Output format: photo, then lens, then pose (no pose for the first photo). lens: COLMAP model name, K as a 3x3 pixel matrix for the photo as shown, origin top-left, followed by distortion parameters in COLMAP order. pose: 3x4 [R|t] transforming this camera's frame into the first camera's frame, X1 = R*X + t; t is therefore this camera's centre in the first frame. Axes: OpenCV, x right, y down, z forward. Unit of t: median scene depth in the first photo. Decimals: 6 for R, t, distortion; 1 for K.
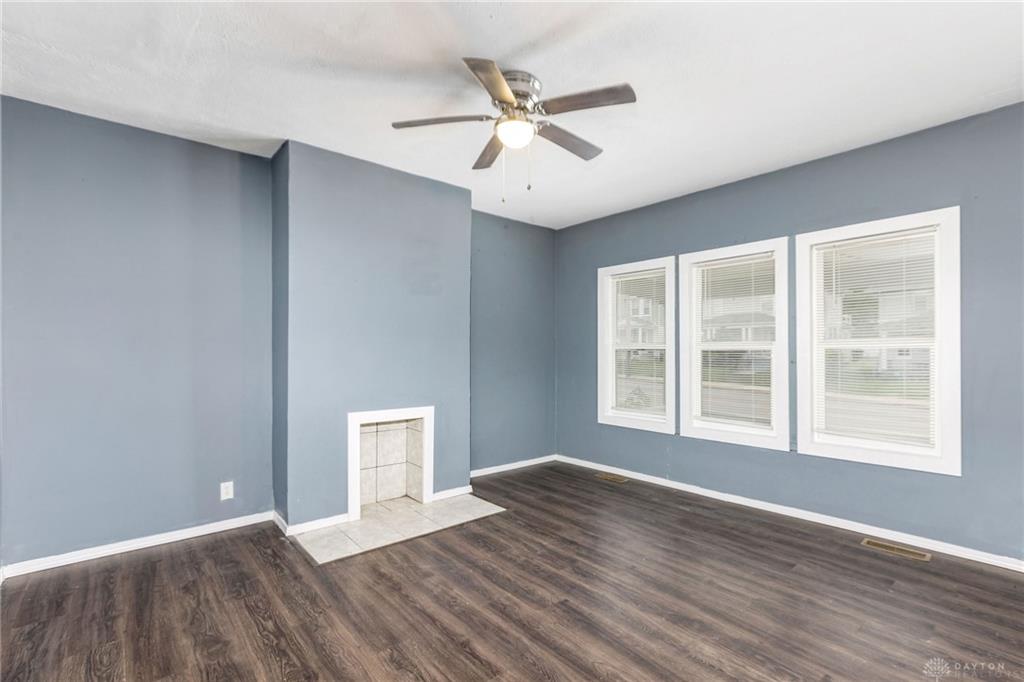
lens RADIAL K [[468.1, 0, 518.1], [0, 468.1, 348.6], [0, 0, 1]] dist [0.002863, 0.000034]
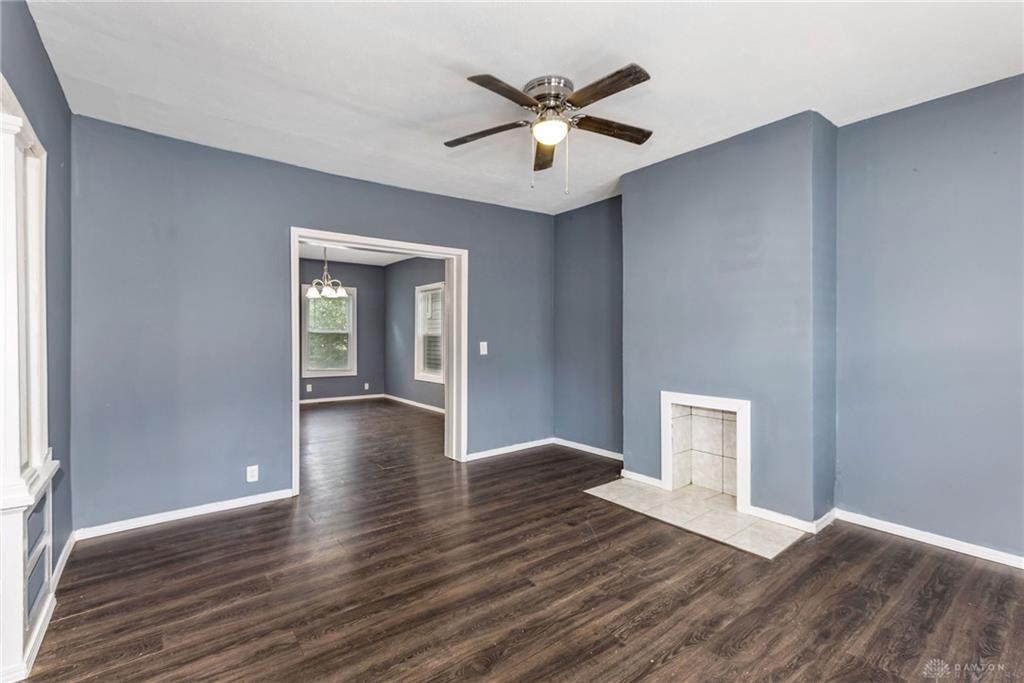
lens RADIAL K [[468.1, 0, 514.0], [0, 468.1, 335.8], [0, 0, 1]] dist [0.002863, 0.000034]
pose [[-0.068126, -0.000469, -0.997677, 0.889330], [0.010154, 0.999948, -0.001163, 0.003630], [0.997625, -0.010210, -0.068118, 0.830753]]
